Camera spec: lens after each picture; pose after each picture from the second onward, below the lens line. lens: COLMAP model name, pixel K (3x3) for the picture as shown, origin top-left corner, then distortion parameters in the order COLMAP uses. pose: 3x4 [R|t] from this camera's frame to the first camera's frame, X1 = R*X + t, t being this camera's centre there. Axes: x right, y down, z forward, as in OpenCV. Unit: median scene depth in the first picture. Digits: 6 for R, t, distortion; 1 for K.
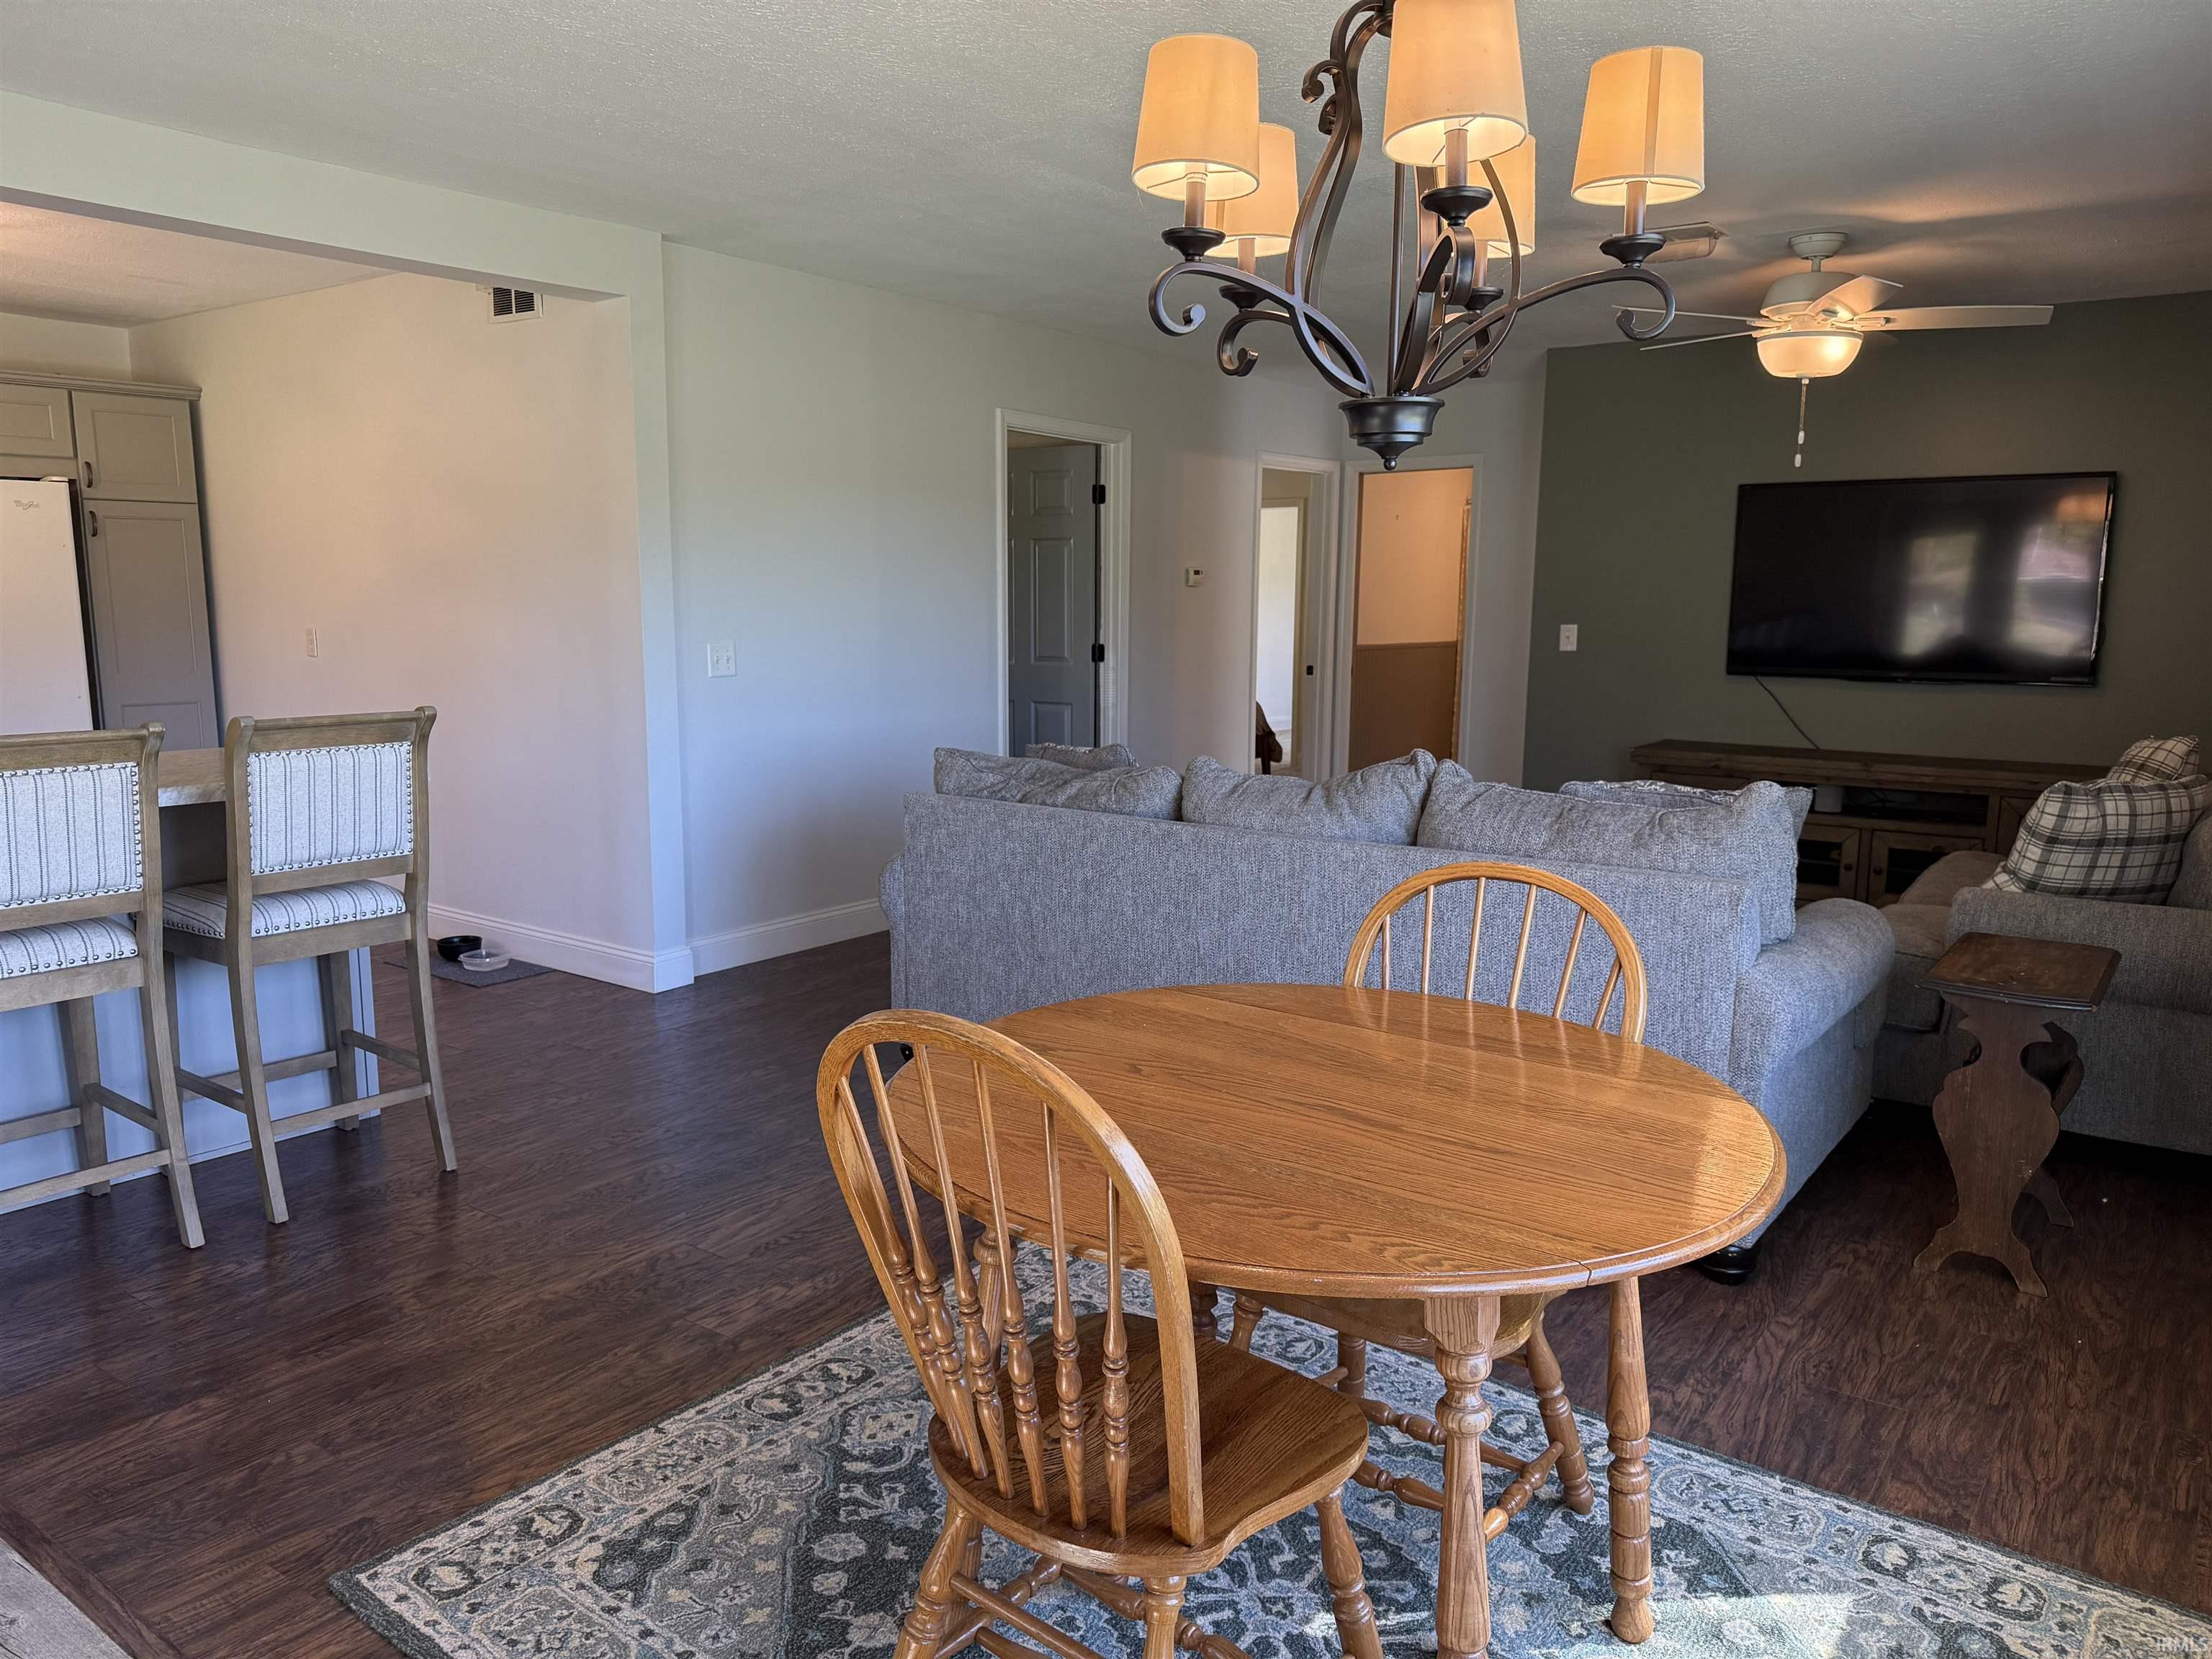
lens RADIAL K [[1570.8, 0, 1106.0], [0, 1570.8, 829.5], [0, 0, 1]] dist [0.158155, -0.285761]
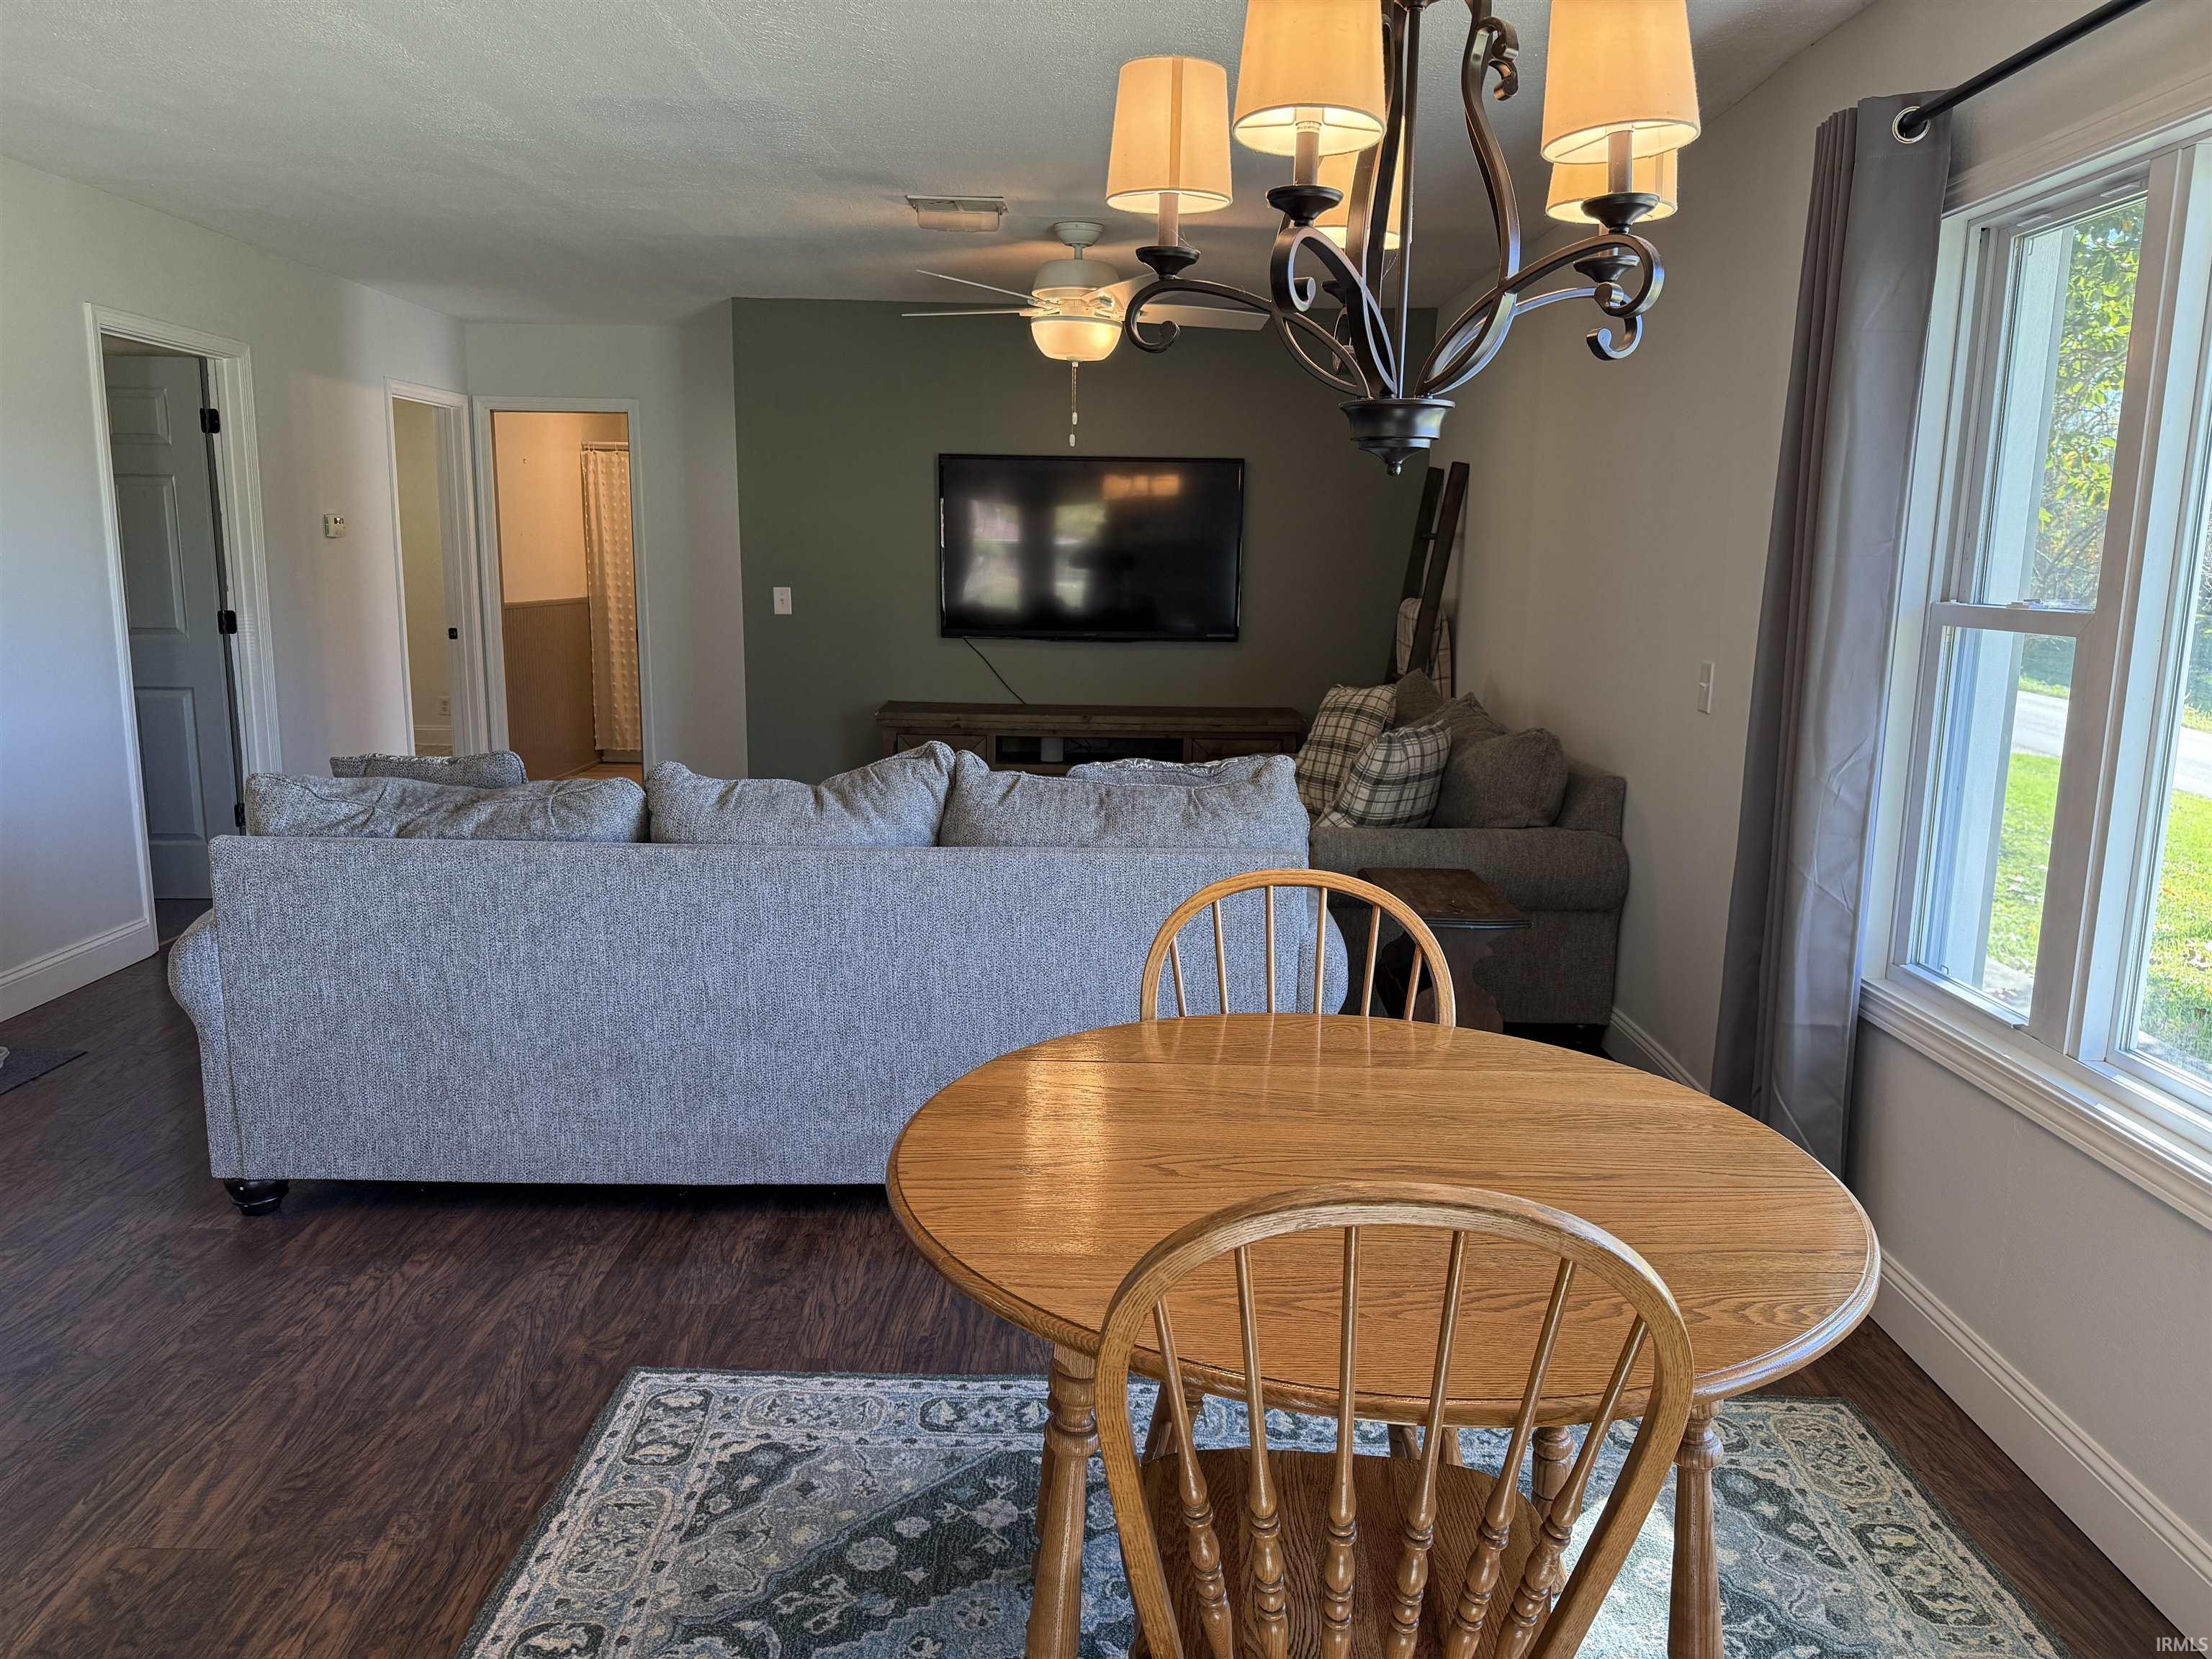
lens RADIAL K [[1570.8, 0, 1106.0], [0, 1570.8, 829.5], [0, 0, 1]] dist [0.158155, -0.285761]
pose [[0.797506, -0.100607, 0.594863, -0.262284], [0.078878, 0.994922, 0.062519, -0.045906], [-0.598132, -0.002938, 0.801392, 0.177595]]
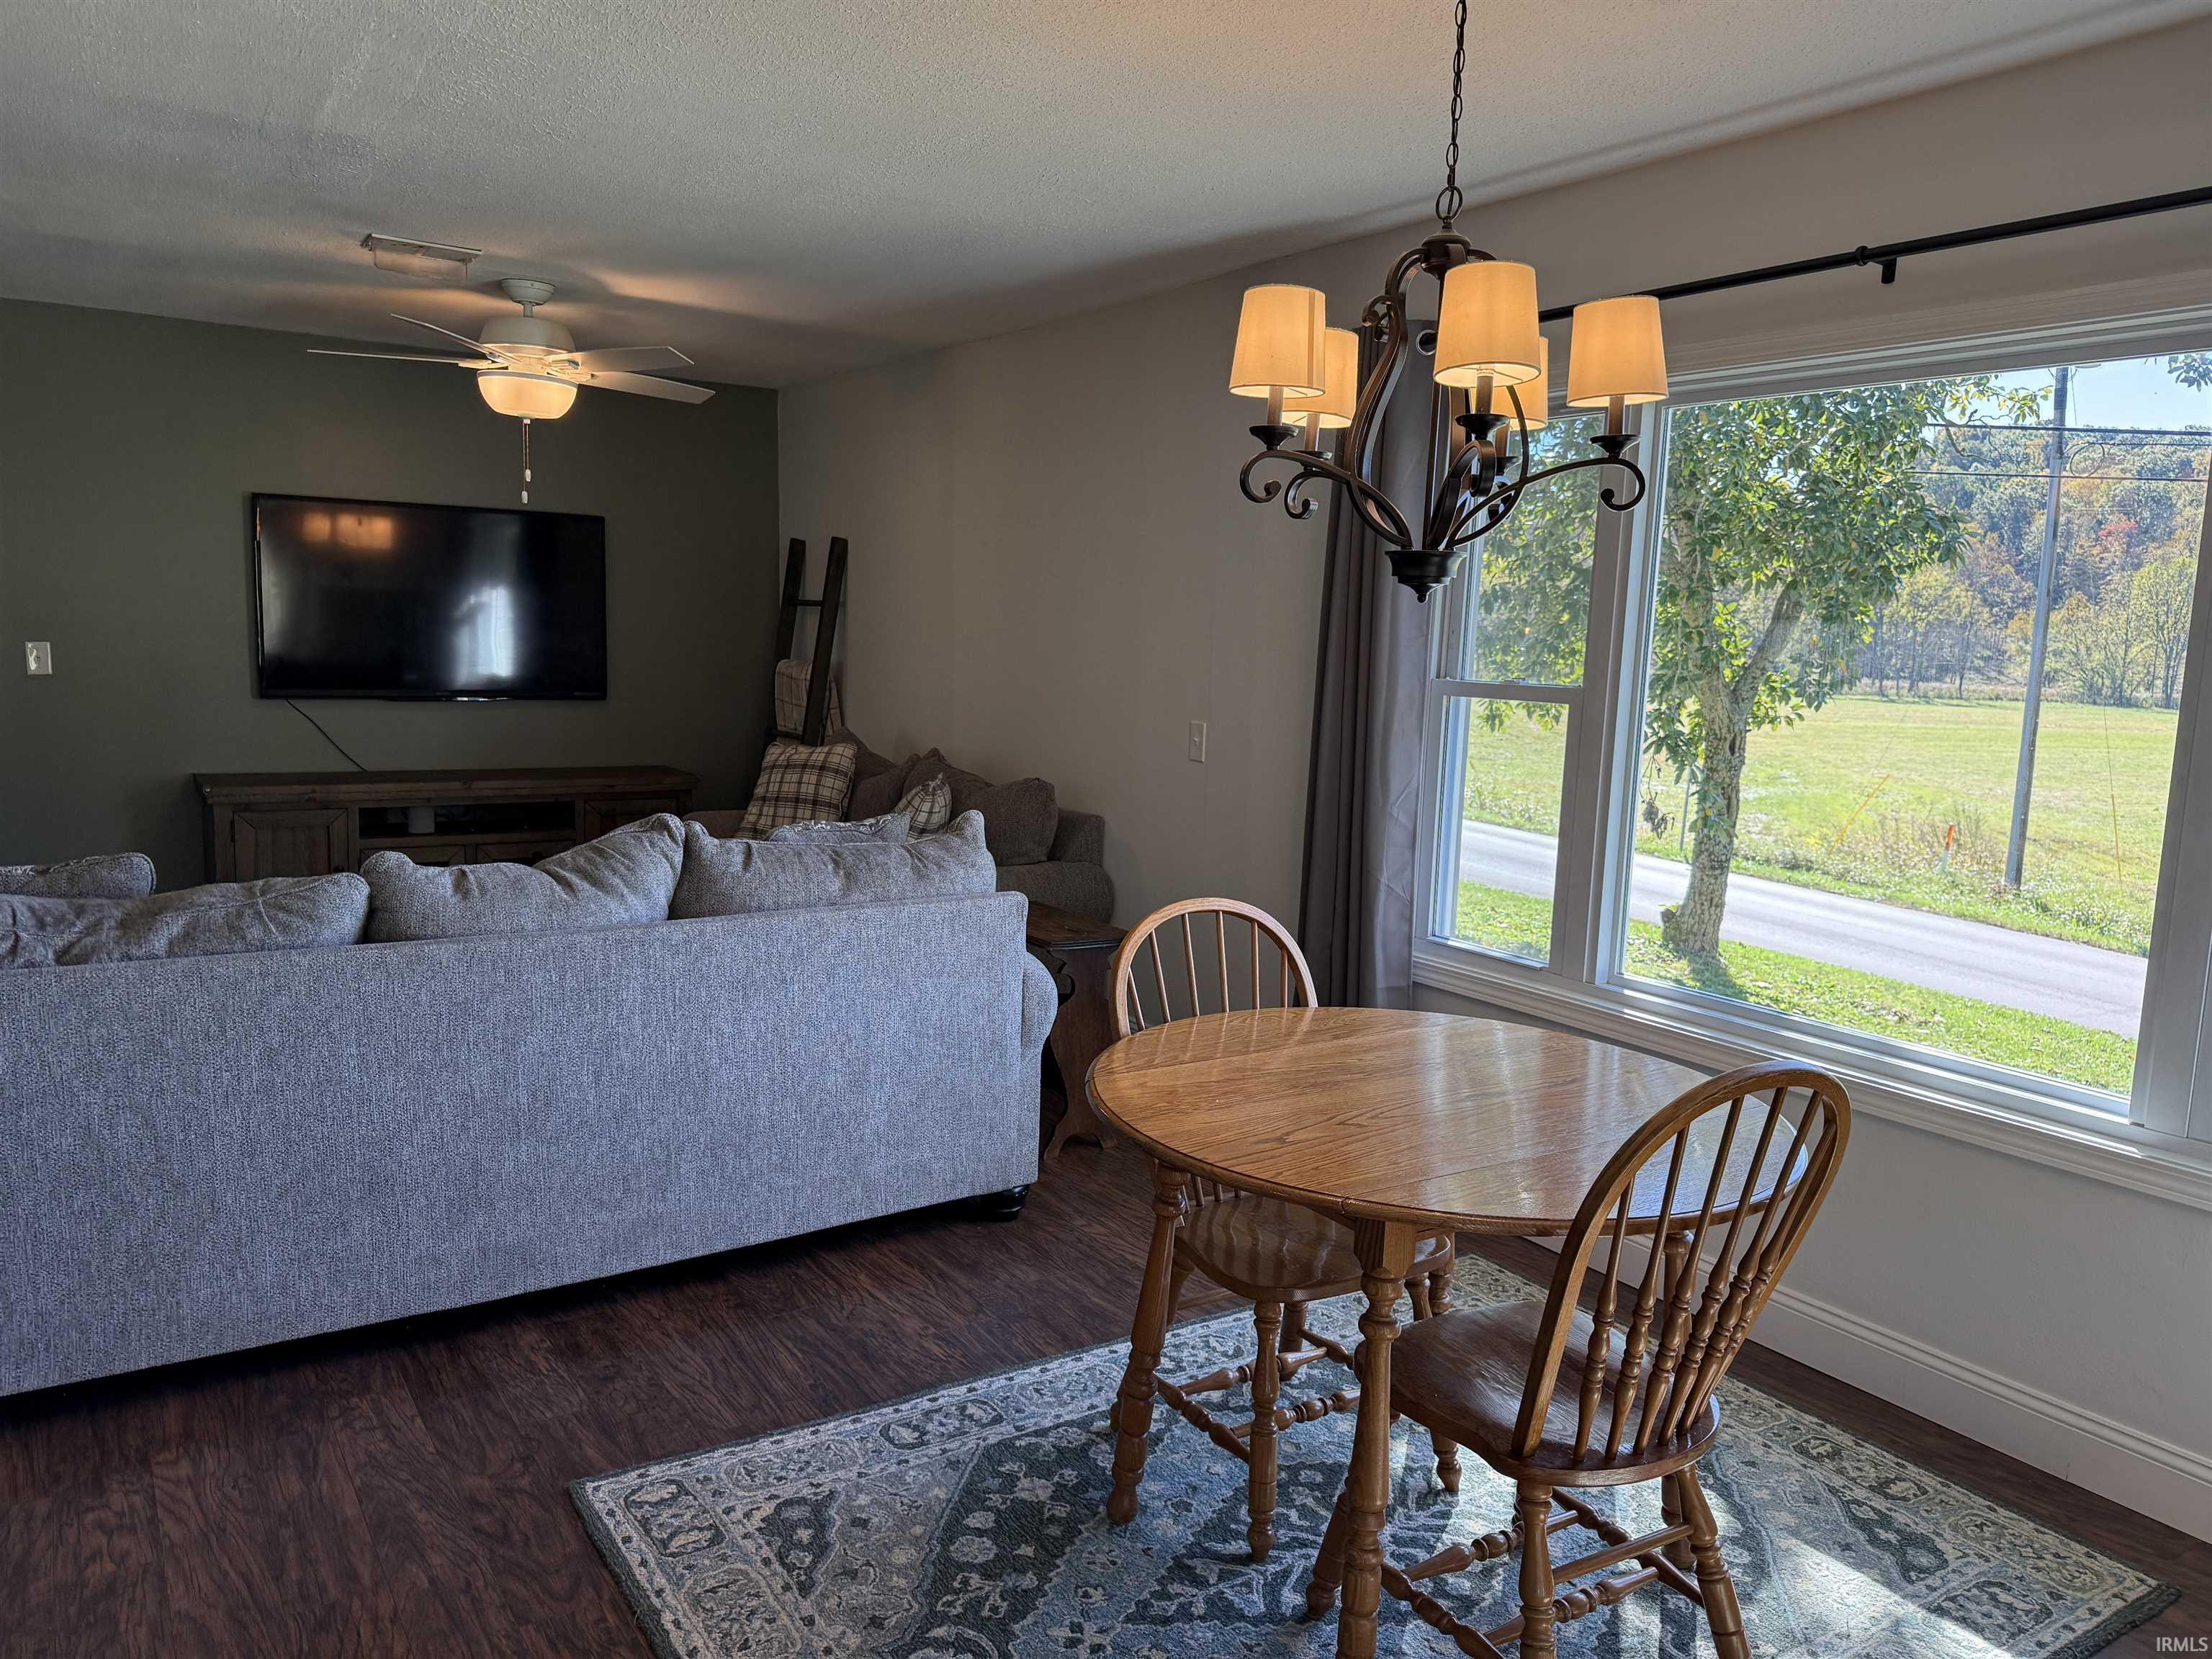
lens RADIAL K [[1591.6, 0, 1106.0], [0, 1591.6, 829.5], [0, 0, 1]] dist [0.047087, -0.046143]
pose [[0.321885, -0.118409, 0.939345, -0.562312], [0.104256, 0.990548, 0.089138, -0.091574], [-0.941021, 0.069240, 0.331188, 0.411899]]
